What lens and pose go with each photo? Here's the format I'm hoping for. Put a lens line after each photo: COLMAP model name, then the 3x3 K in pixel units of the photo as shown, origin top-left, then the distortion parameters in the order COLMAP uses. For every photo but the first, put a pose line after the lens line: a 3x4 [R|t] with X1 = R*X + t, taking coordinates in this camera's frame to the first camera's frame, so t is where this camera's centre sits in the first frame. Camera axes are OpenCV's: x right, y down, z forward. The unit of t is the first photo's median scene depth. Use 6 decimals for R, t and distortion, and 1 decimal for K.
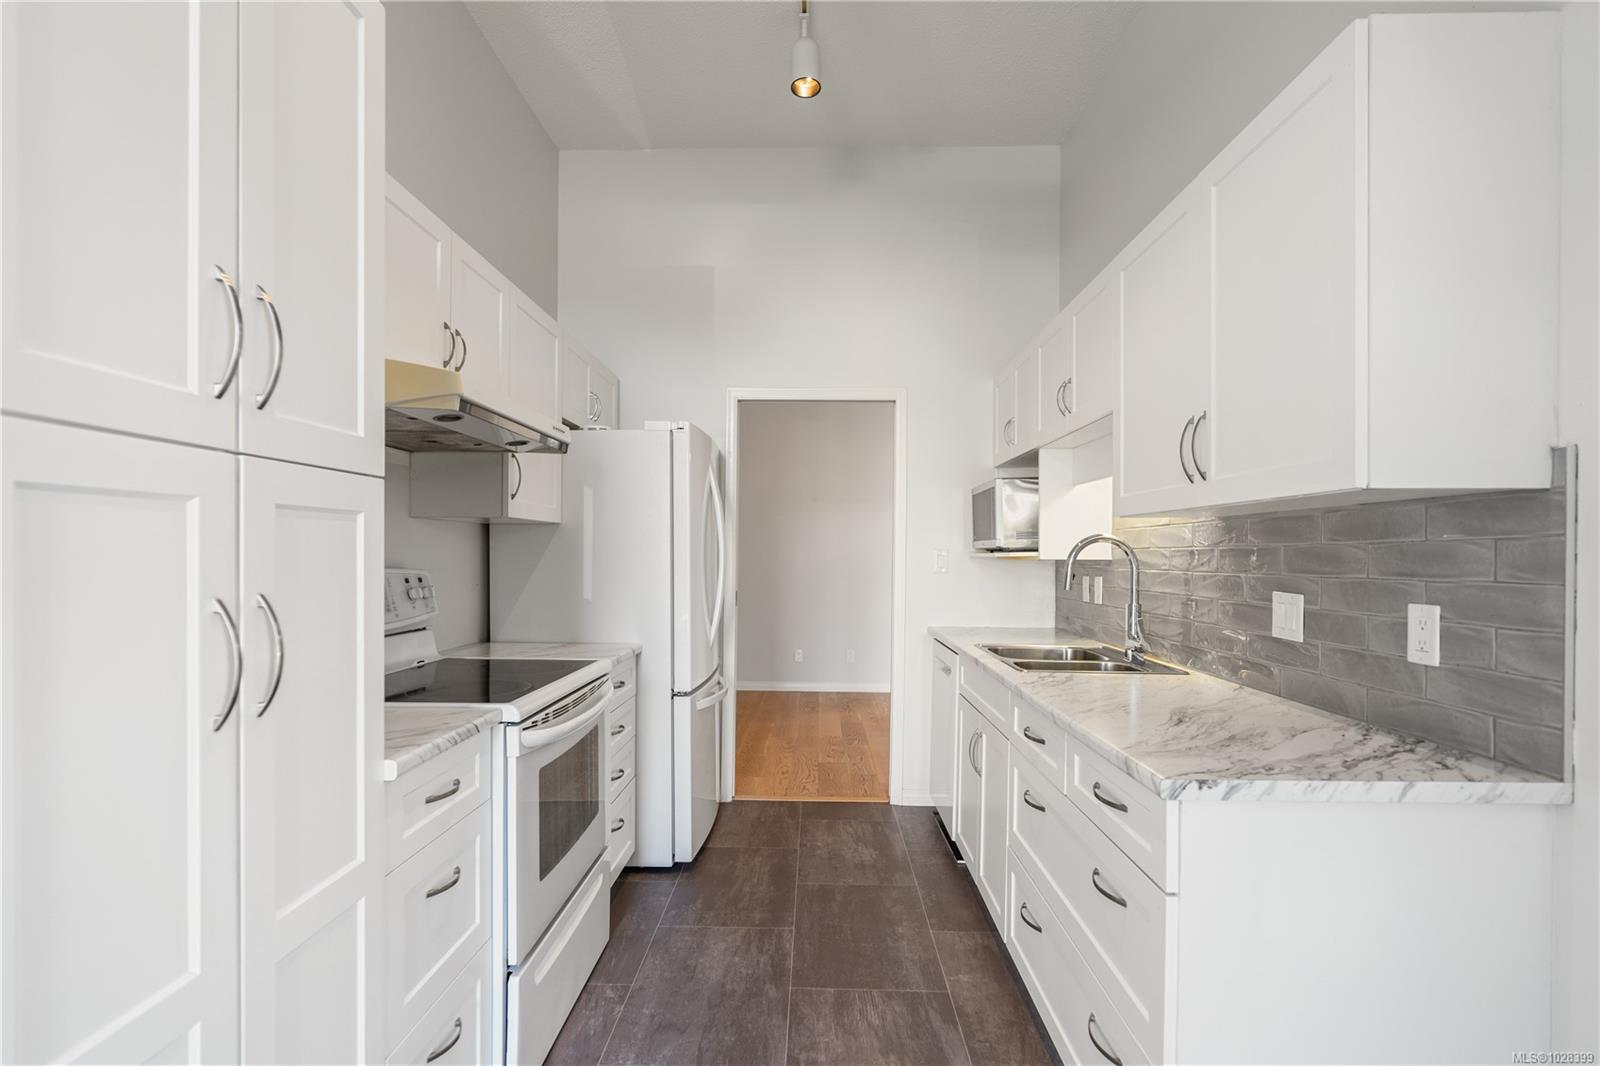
lens RADIAL K [[741.0, 0, 804.3], [0, 741.0, 555.3], [0, 0, 1]] dist [-0.011193, 0.002729]
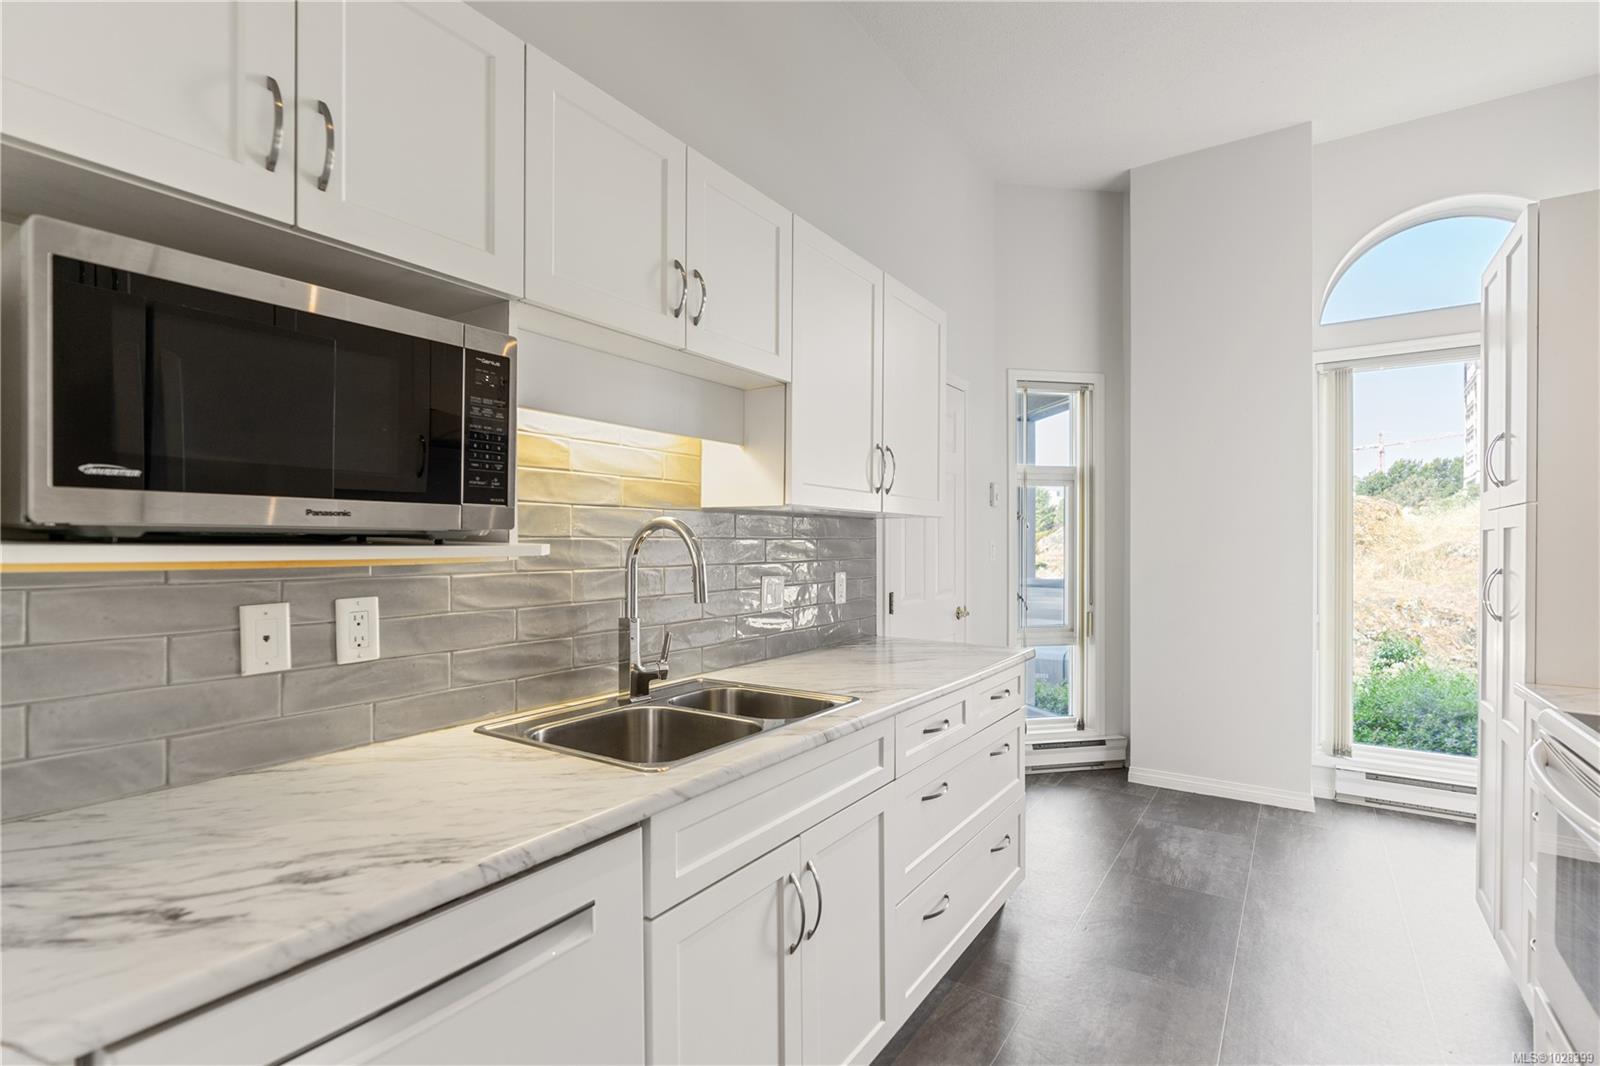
lens RADIAL K [[741.0, 0, 799.1], [0, 741.0, 545.9], [0, 0, 1]] dist [-0.011193, 0.002729]
pose [[-0.830987, -0.007253, 0.556245, -0.092923], [-0.004644, 0.999971, 0.006101, -0.009740], [-0.556273, 0.002487, -0.830996, 1.891654]]
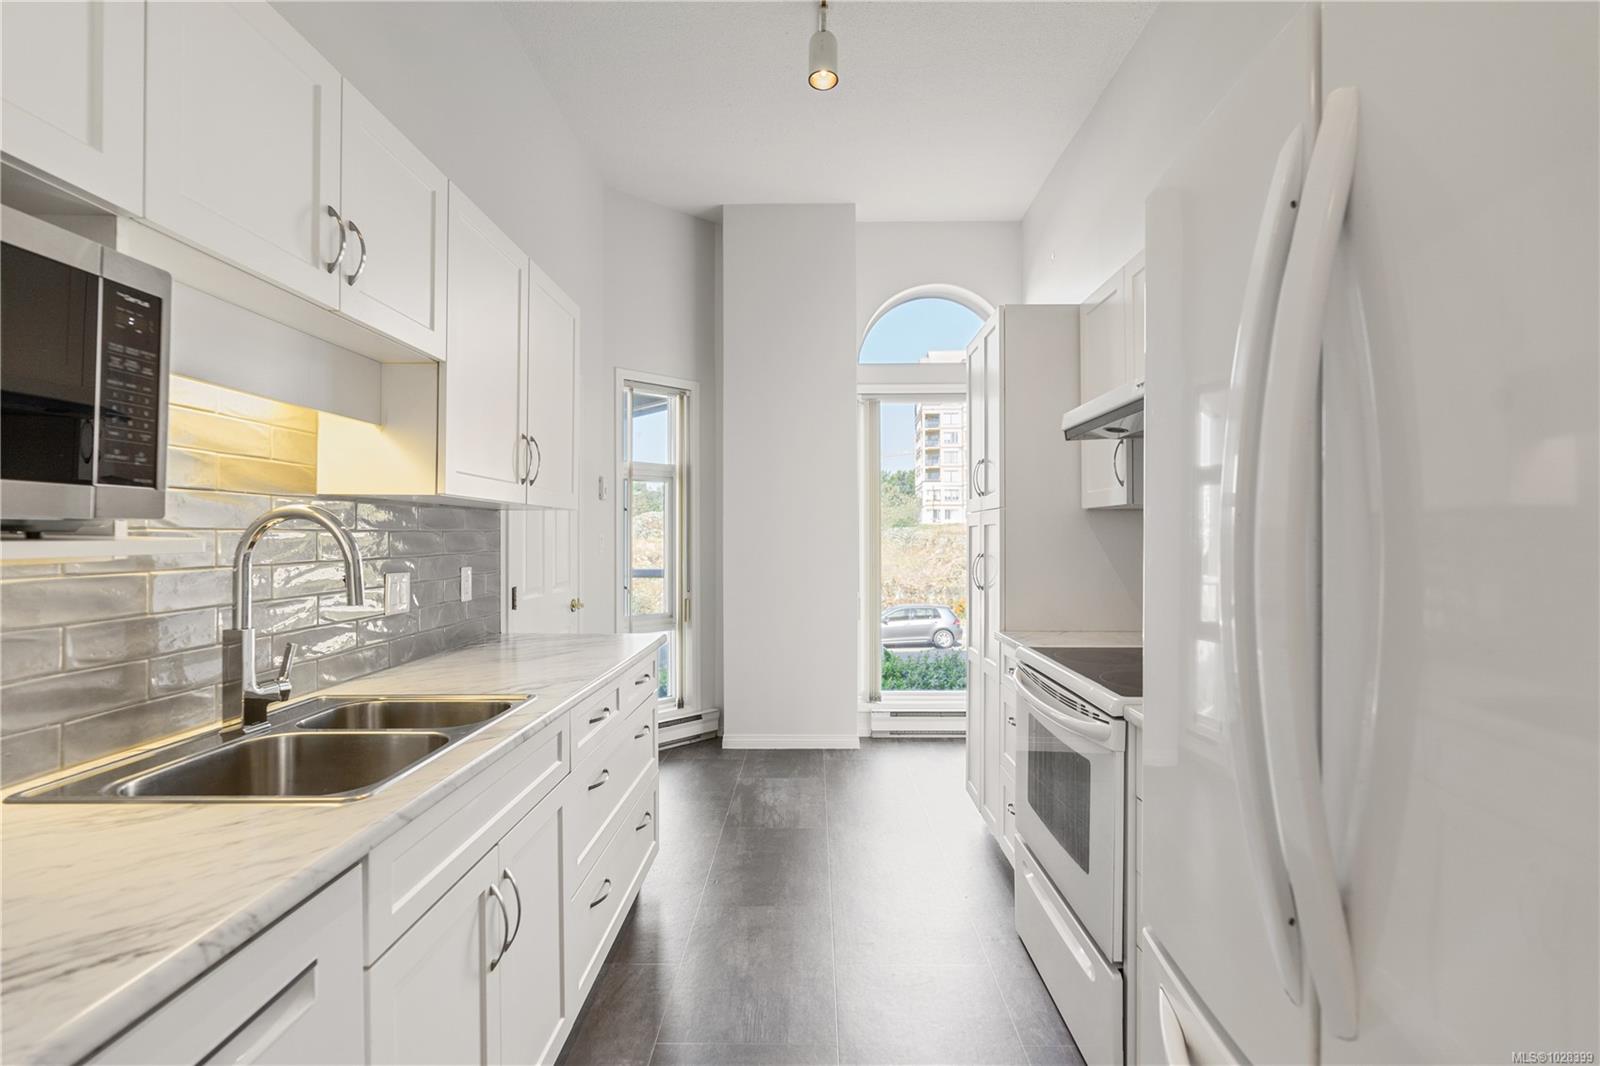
lens RADIAL K [[741.0, 0, 801.2], [0, 741.0, 528.8], [0, 0, 1]] dist [-0.011193, 0.002729]
pose [[-0.999985, -0.004825, 0.002463, 0.026751], [-0.004847, 0.999948, -0.008987, -0.009988], [-0.002420, -0.008999, -0.999957, 1.980600]]
